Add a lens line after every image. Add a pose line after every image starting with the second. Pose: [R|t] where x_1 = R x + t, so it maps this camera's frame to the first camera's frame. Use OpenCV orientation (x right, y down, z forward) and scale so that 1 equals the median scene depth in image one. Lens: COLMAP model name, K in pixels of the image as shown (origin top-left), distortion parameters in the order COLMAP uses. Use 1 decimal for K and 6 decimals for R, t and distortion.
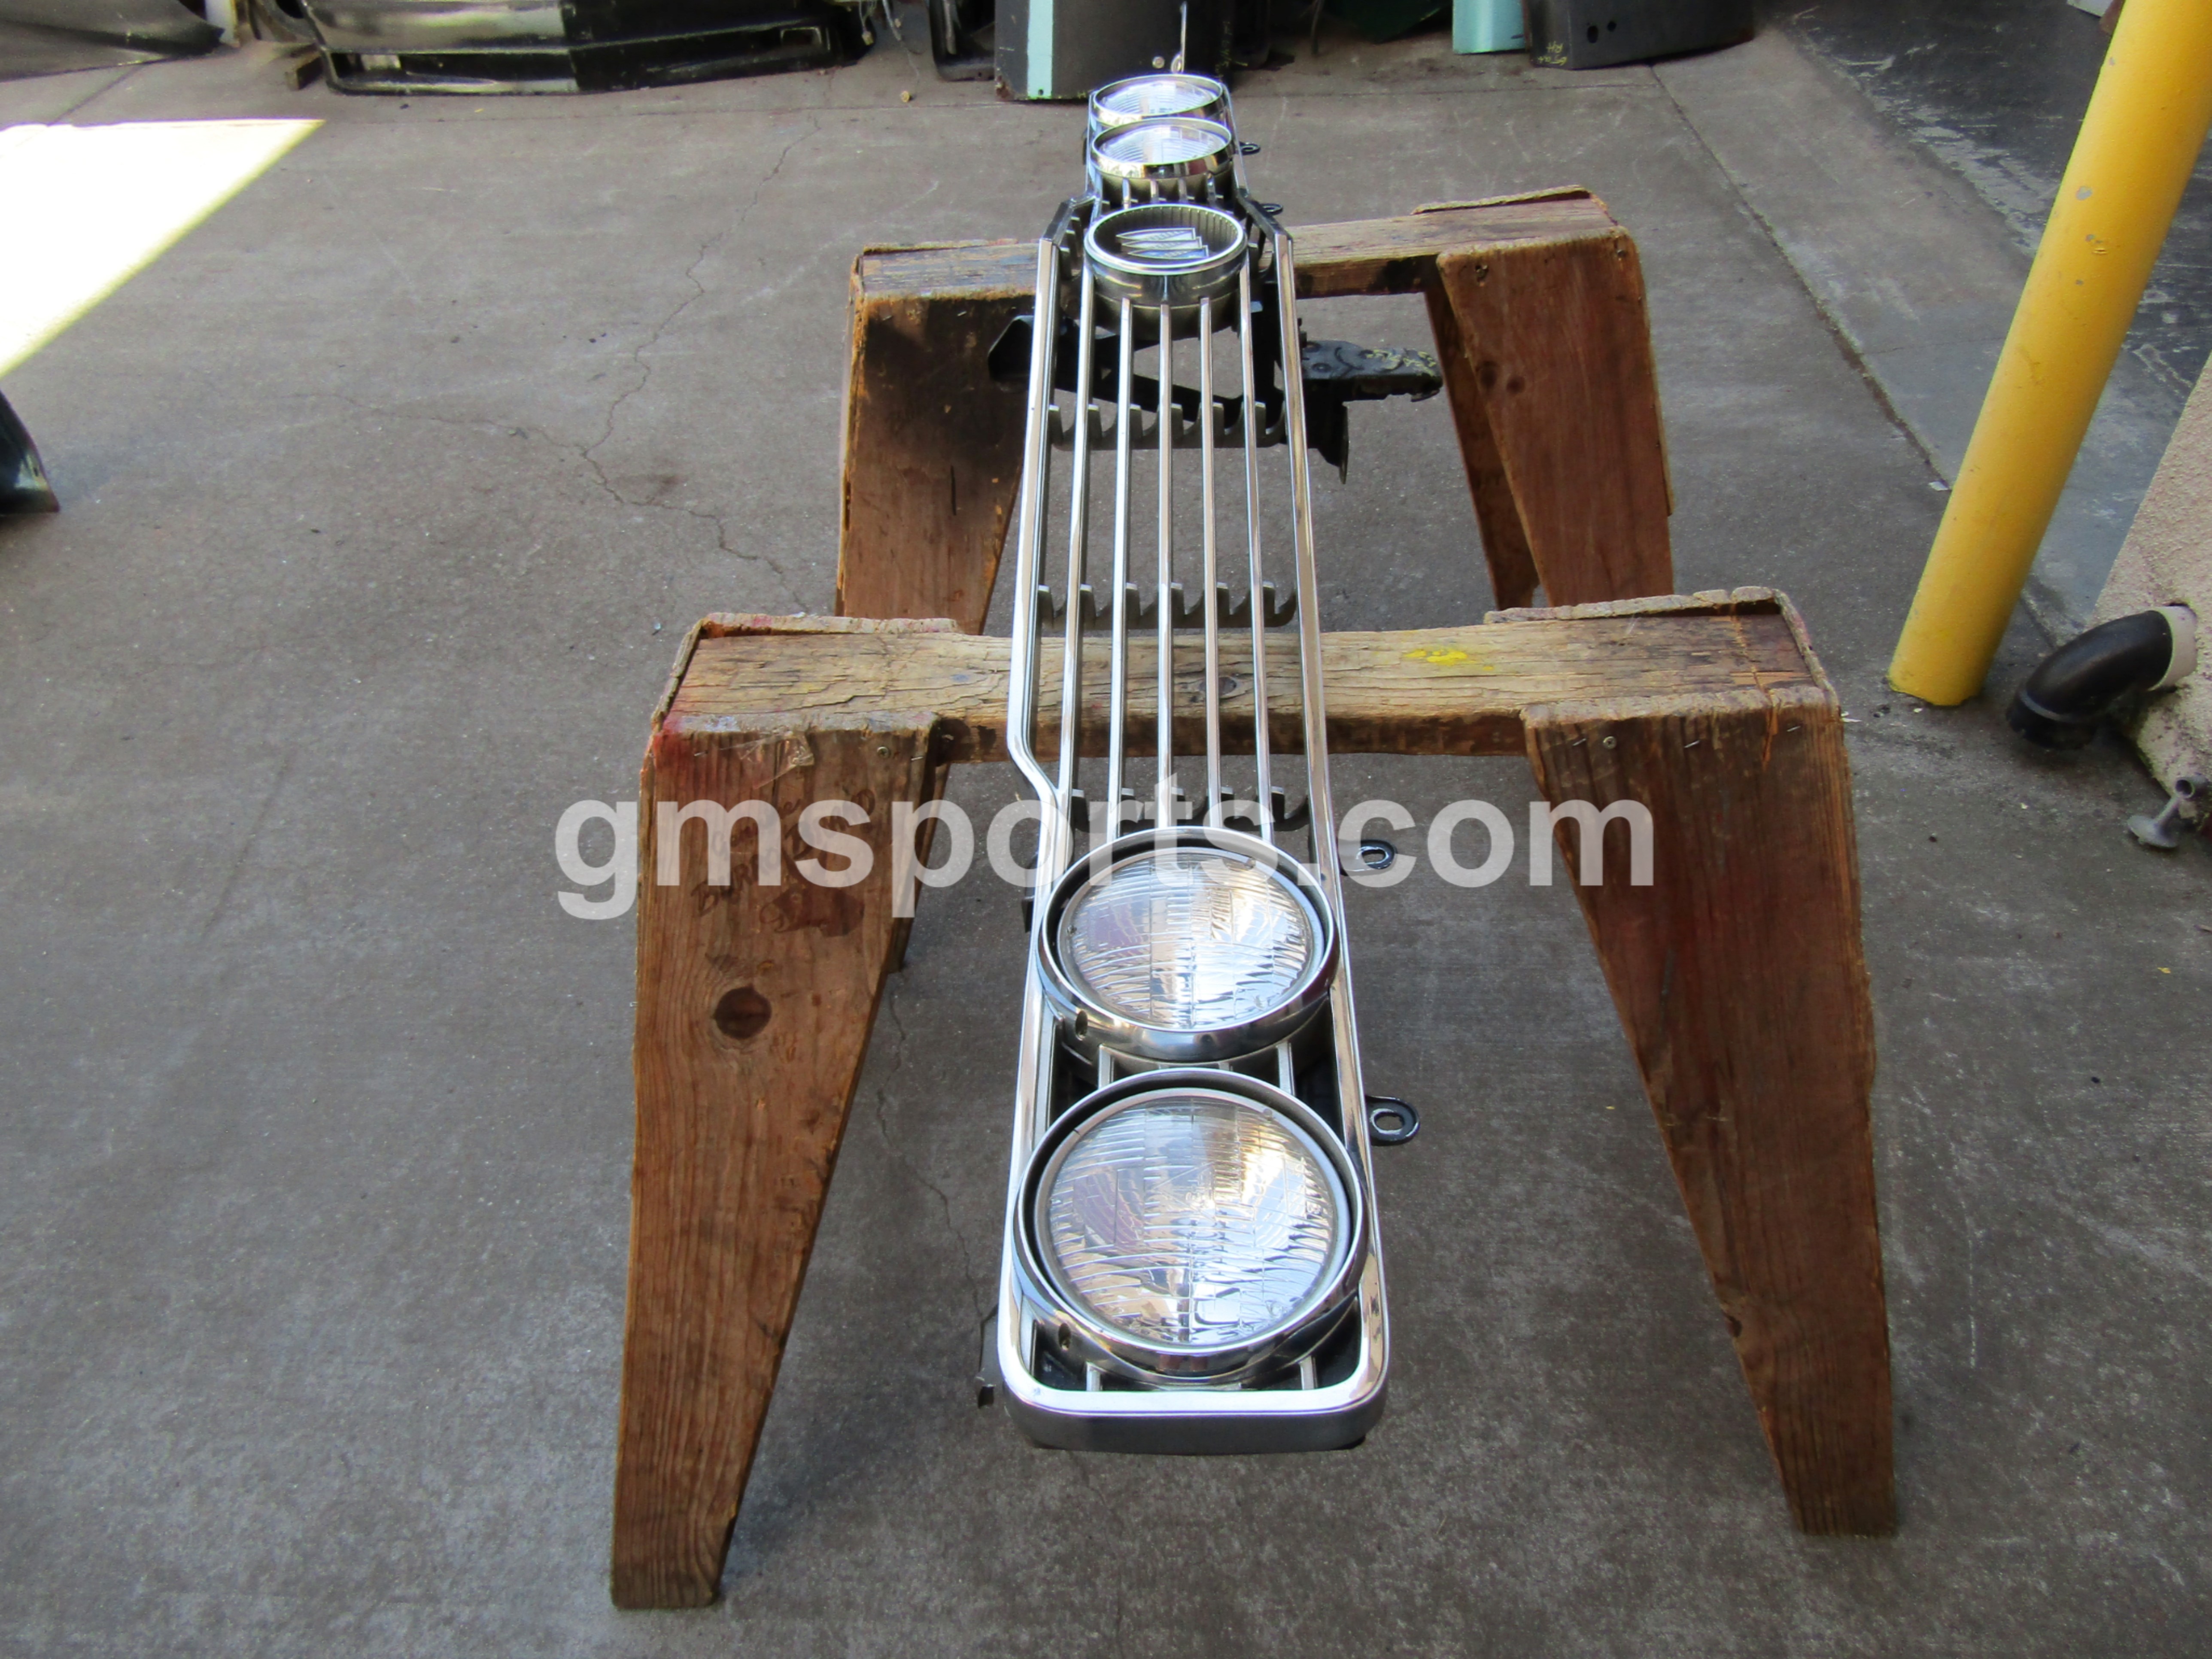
lens RADIAL K [[1562.6, 0, 1093.7], [0, 1562.6, 840.6], [0, 0, 1]] dist [-0.003927, -0.005107]
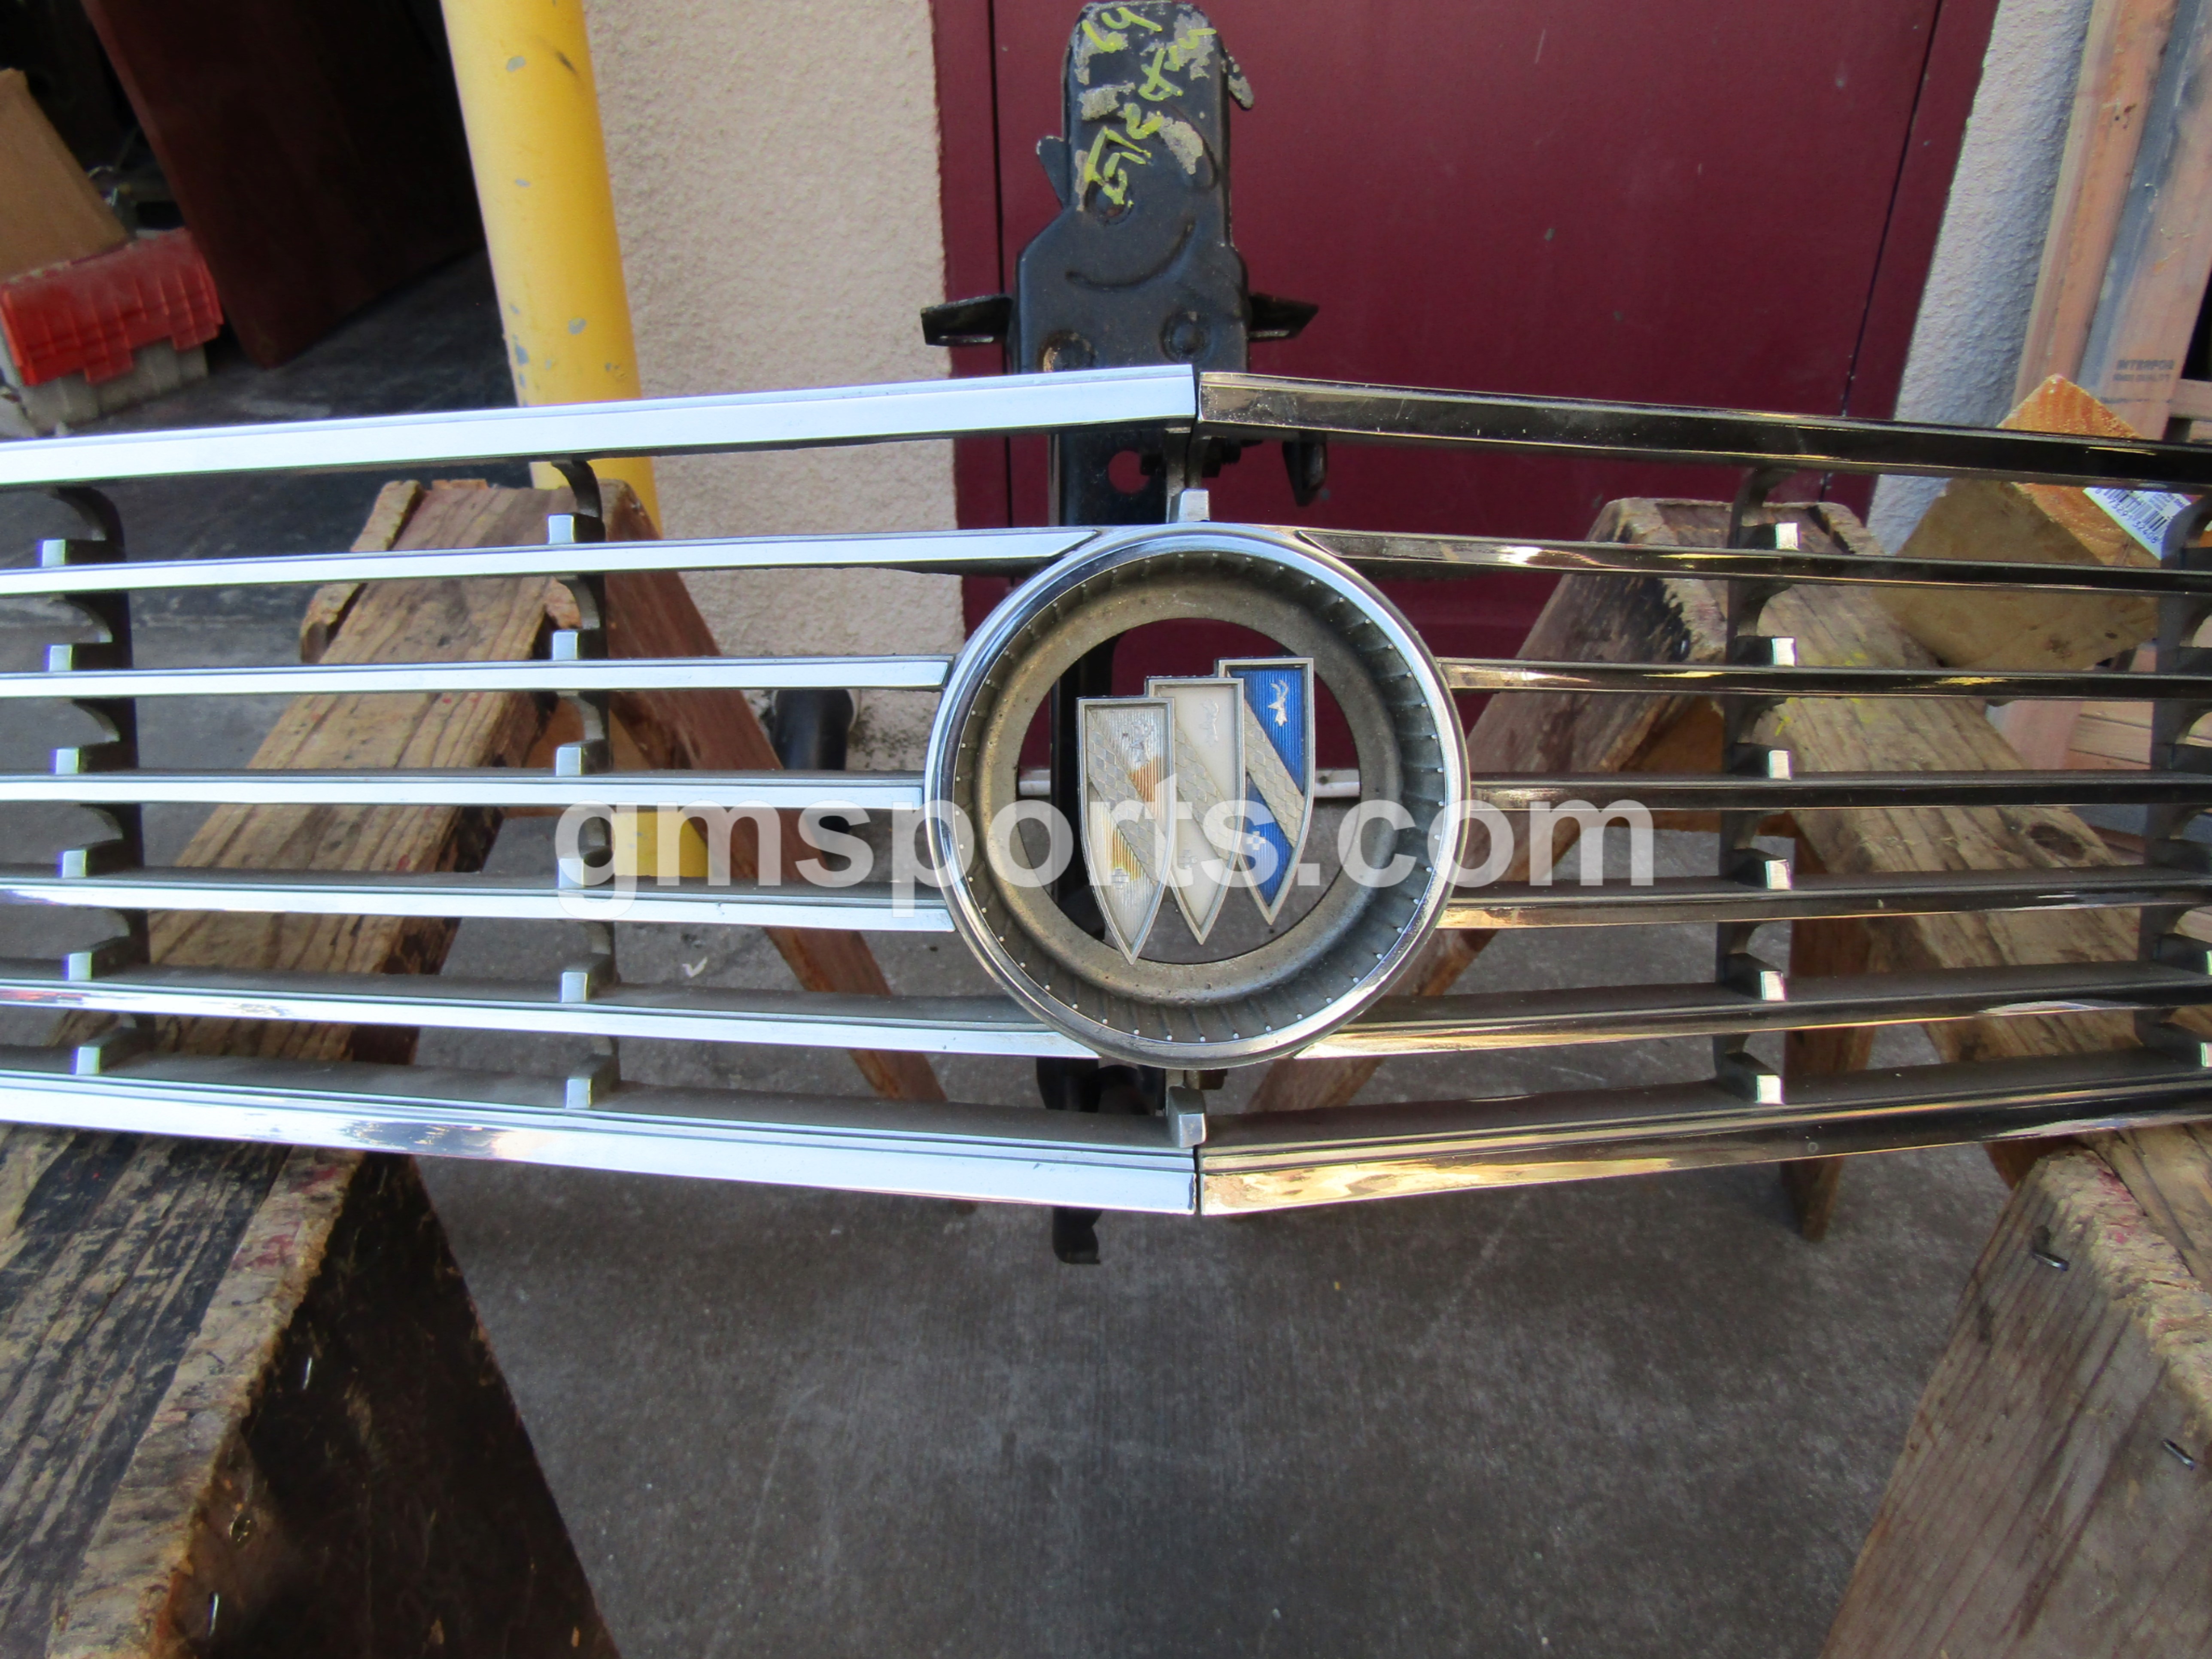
lens RADIAL K [[1562.6, 0, 1120.1], [0, 1562.6, 835.9], [0, 0, 1]] dist [-0.003927, -0.005107]
pose [[-0.040586, -0.492355, 0.869448, -0.285342], [0.661587, 0.638848, 0.392652, -0.408212], [-0.748769, 0.591152, 0.299807, 0.742106]]
